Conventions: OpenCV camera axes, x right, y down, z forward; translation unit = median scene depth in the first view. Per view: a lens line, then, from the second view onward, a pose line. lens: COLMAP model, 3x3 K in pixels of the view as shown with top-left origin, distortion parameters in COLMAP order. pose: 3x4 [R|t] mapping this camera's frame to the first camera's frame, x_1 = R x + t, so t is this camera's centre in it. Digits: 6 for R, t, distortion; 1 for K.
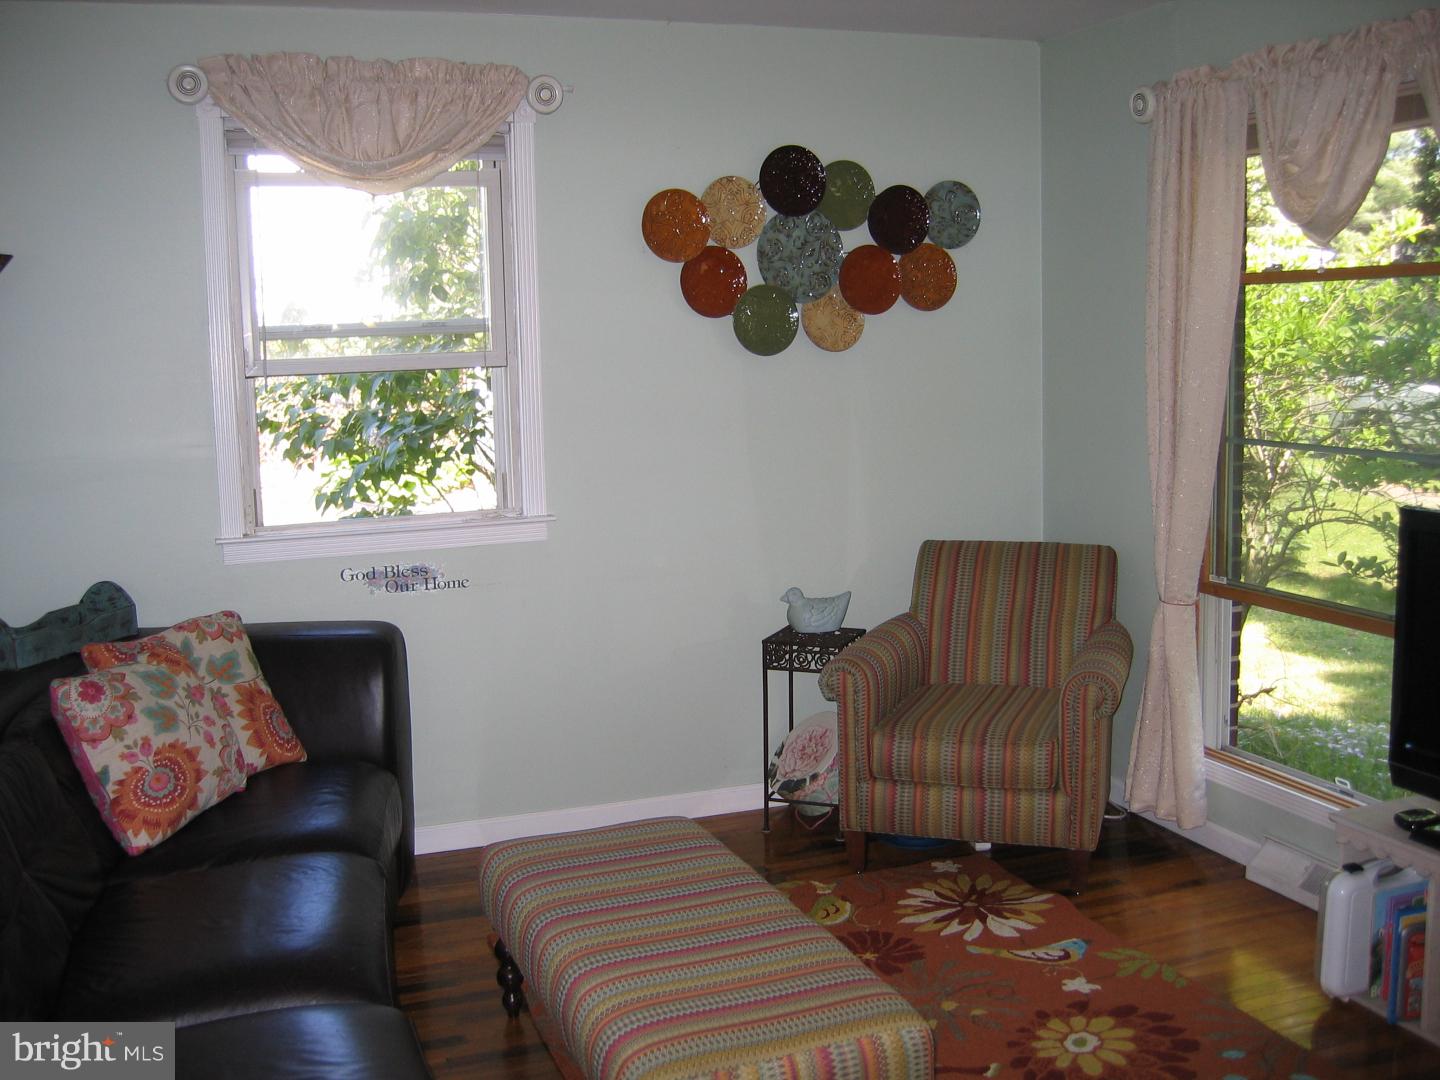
lens RADIAL K [[1486.7, 0, 720.0], [0, 1486.7, 540.0], [0, 0, 1]] dist [-0.165103, 0.208942]
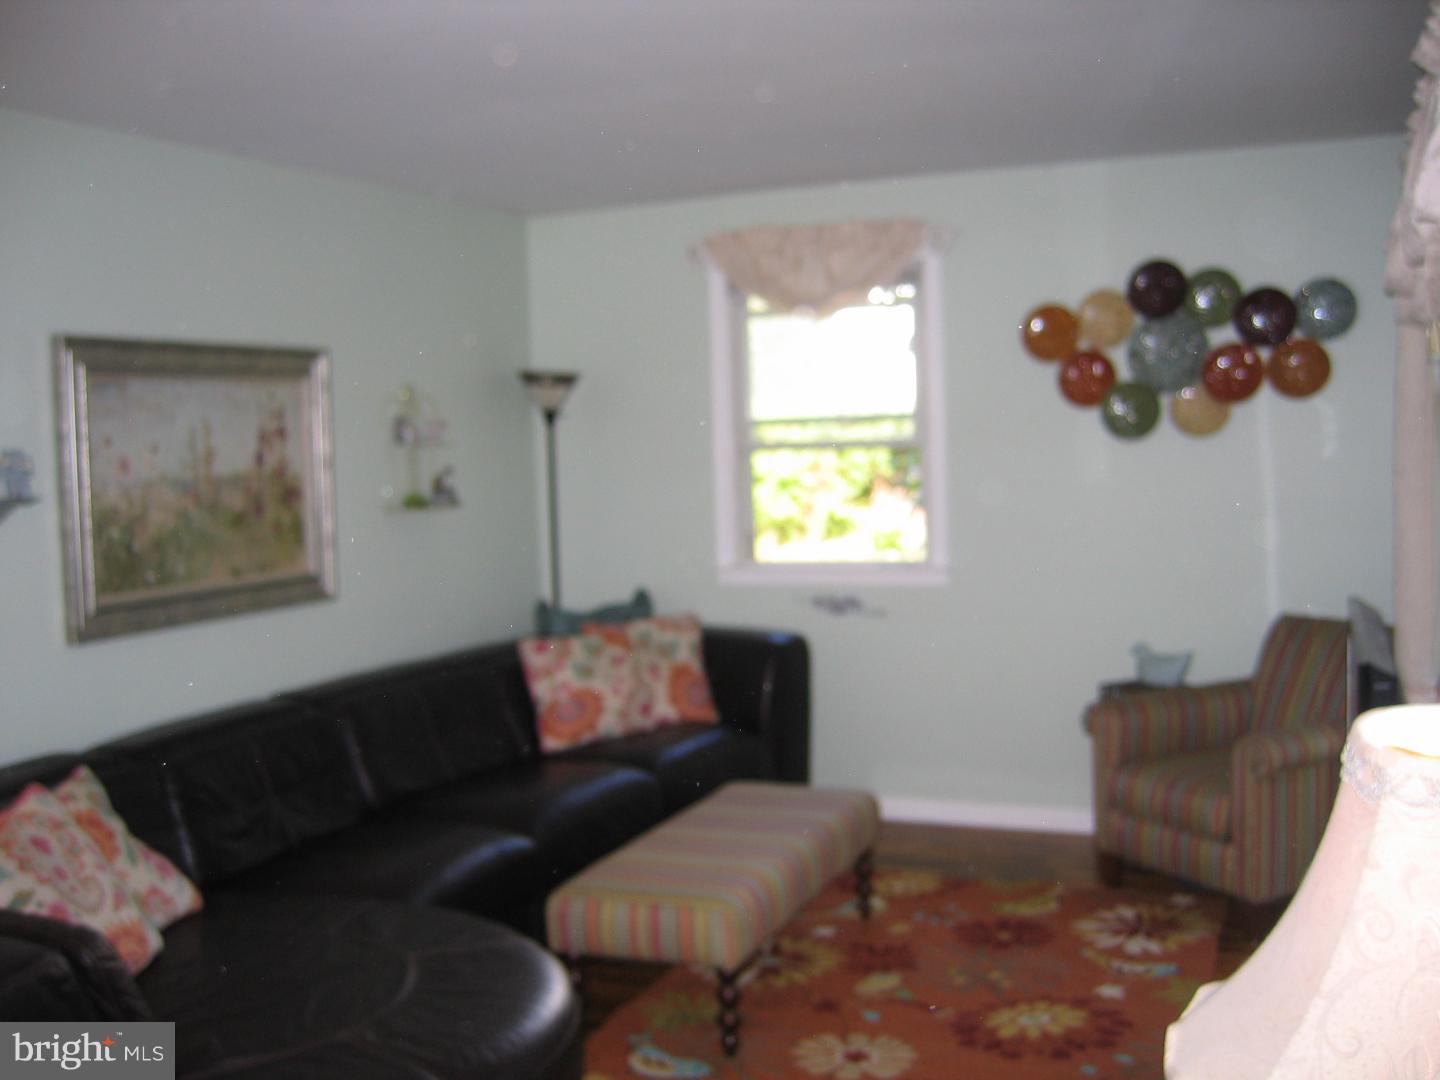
lens RADIAL K [[1486.7, 0, 720.0], [0, 1486.7, 540.0], [0, 0, 1]] dist [-0.165103, 0.208942]
pose [[0.721049, 0.049856, -0.691088, 0.620126], [-0.078436, 0.996870, -0.009921, -0.010983], [0.688430, 0.061360, 0.722703, -0.050670]]
